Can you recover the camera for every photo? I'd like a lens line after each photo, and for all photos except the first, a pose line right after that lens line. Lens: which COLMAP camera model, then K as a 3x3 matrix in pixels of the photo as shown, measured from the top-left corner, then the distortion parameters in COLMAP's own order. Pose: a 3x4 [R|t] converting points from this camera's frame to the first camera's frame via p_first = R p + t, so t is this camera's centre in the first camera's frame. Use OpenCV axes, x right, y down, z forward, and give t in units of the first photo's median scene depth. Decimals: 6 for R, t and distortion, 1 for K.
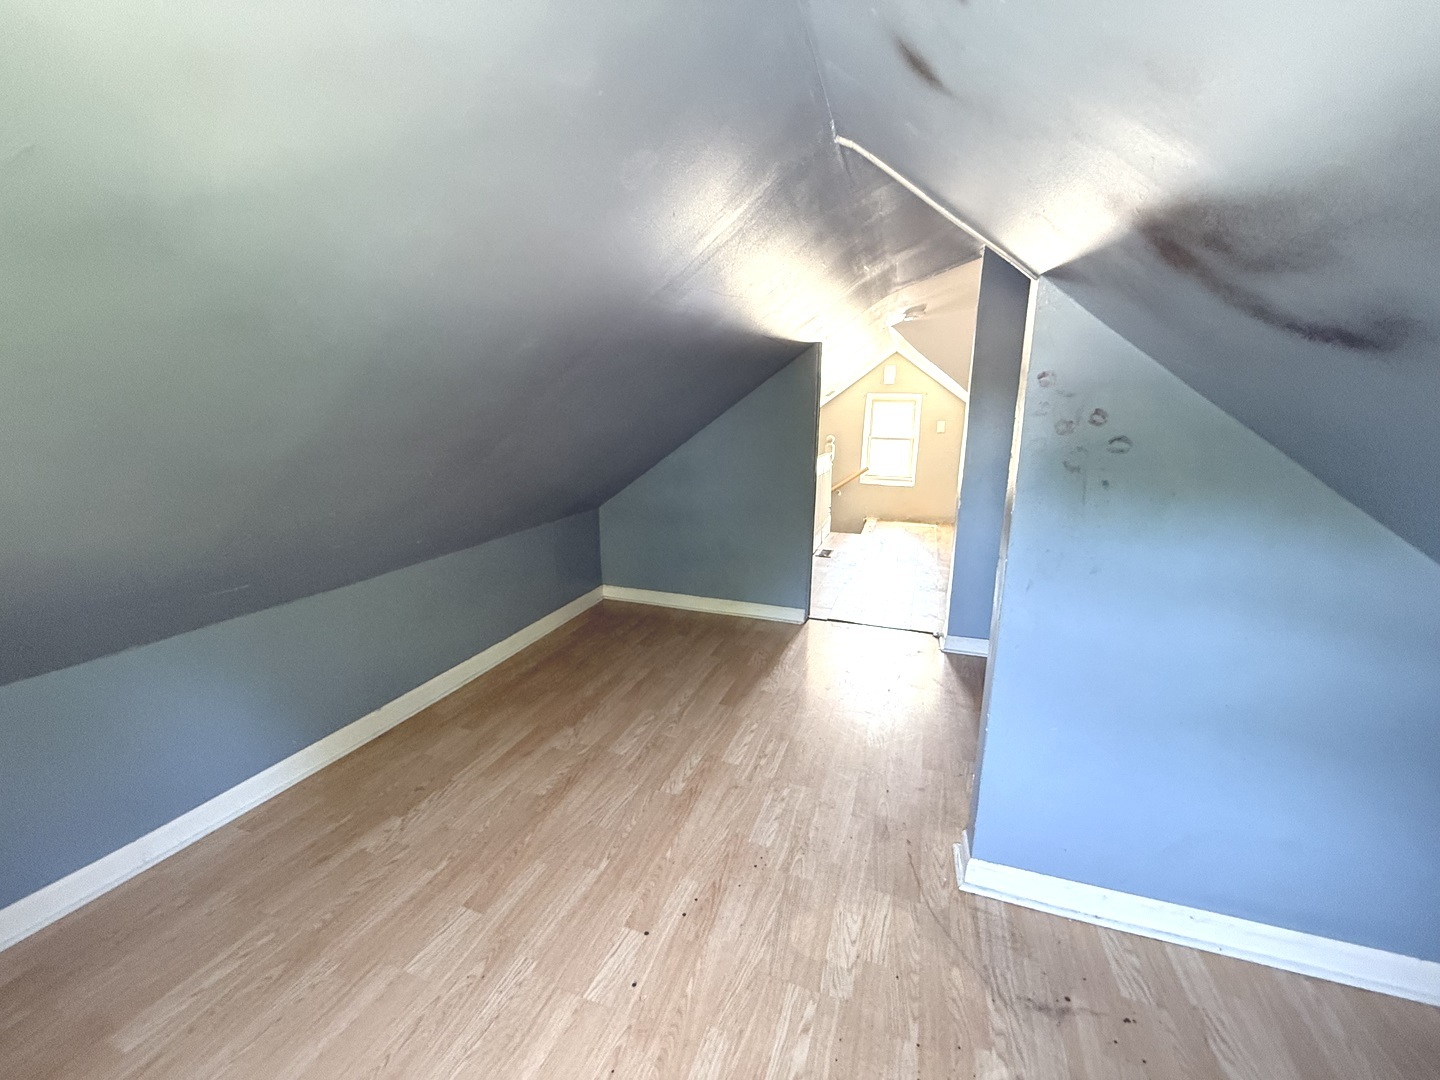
lens RADIAL K [[573.0, 0, 714.8], [0, 573.0, 539.4], [0, 0, 1]] dist [-0.000230, -0.000424]
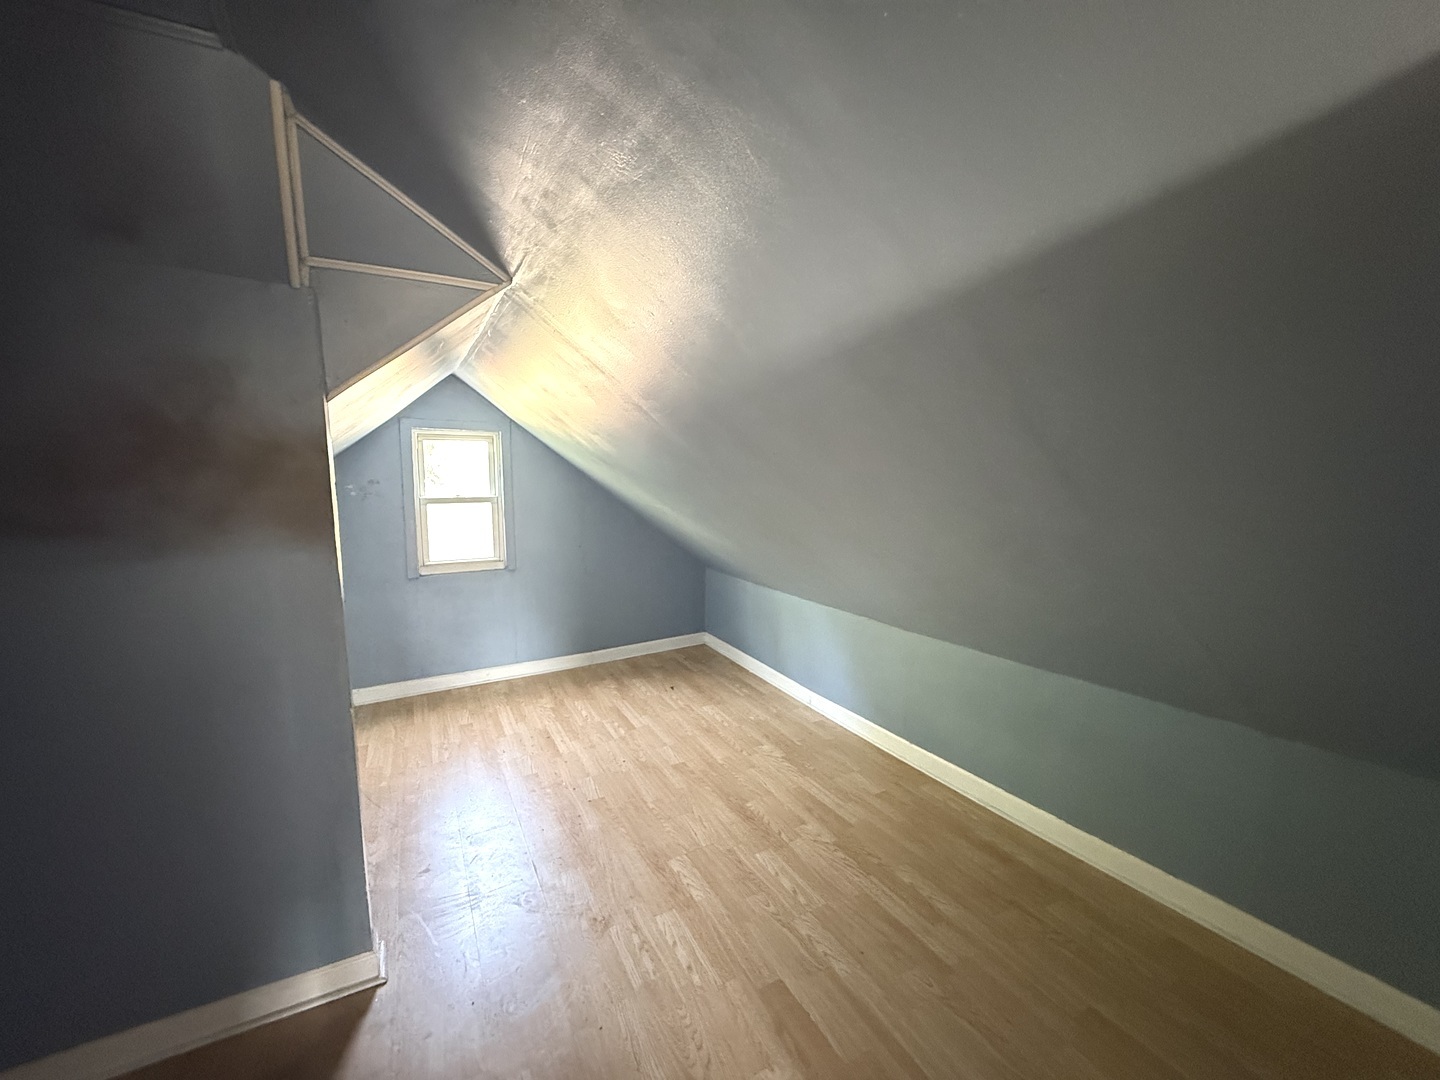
lens RADIAL K [[573.0, 0, 714.8], [0, 573.0, 539.4], [0, 0, 1]] dist [-0.000230, -0.000424]
pose [[-0.668809, 0.084978, -0.738562, 0.532789], [-0.155018, 0.955668, 0.250335, -0.346663], [0.727093, 0.281917, -0.625986, 1.373177]]
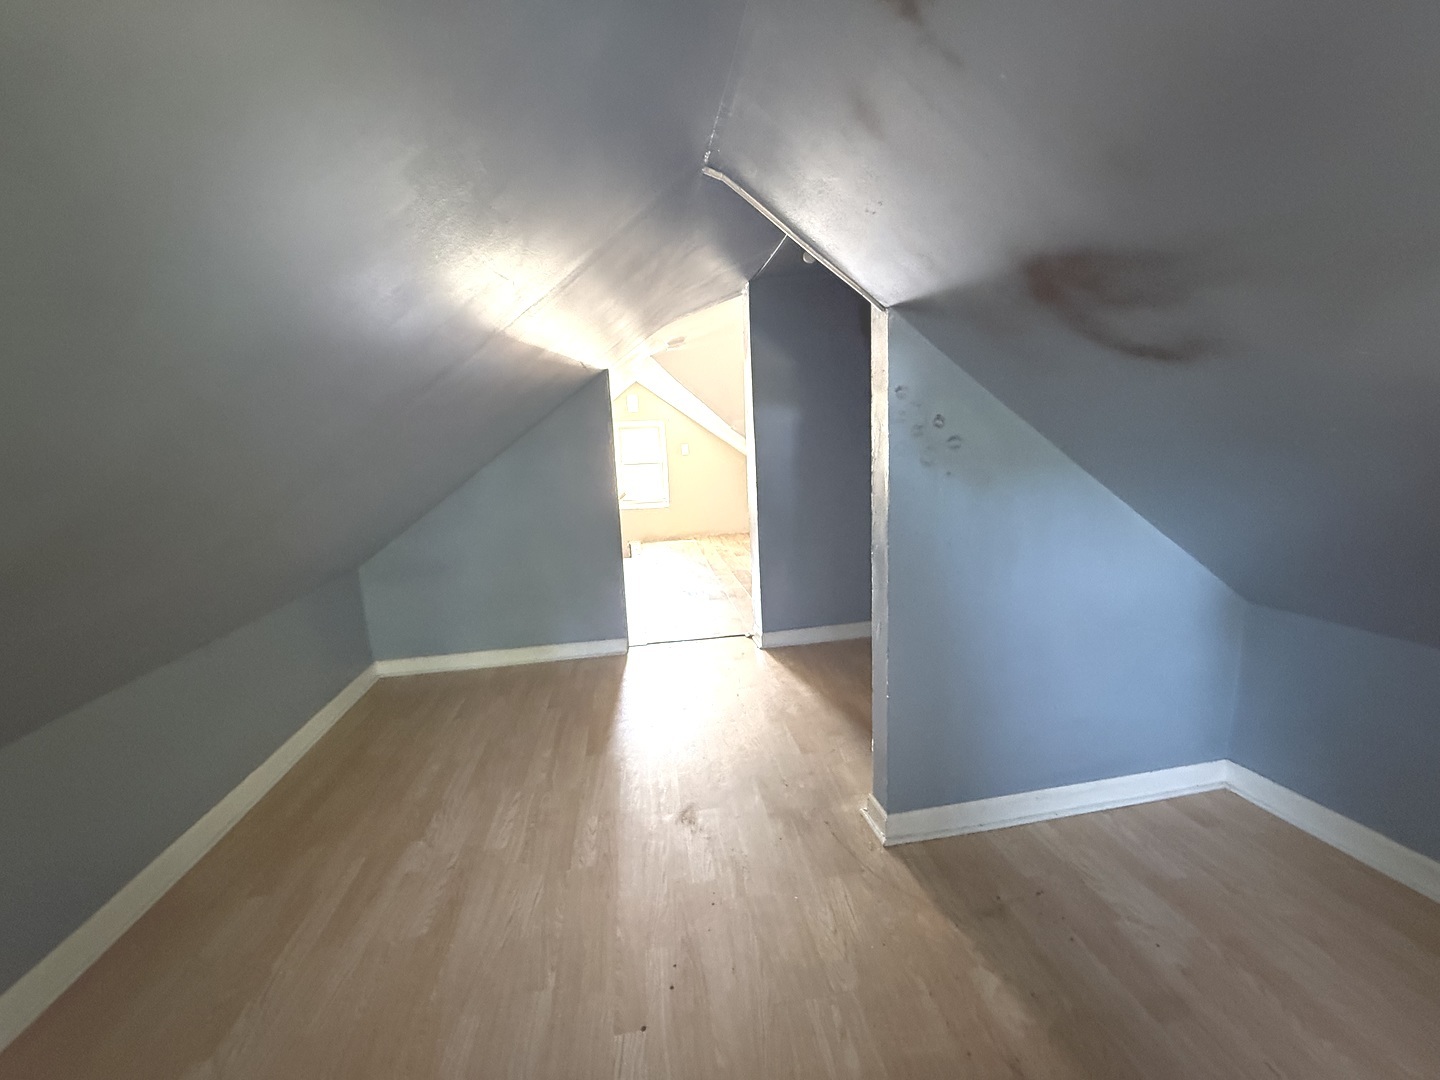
lens RADIAL K [[572.7, 0, 714.9], [0, 572.7, 537.3], [0, 0, 1]] dist [0.000850, -0.000360]
pose [[0.880123, -0.128904, 0.456910, -0.210775], [0.154655, 0.987781, -0.019232, -0.008645], [-0.448848, 0.087590, 0.889305, 0.075111]]
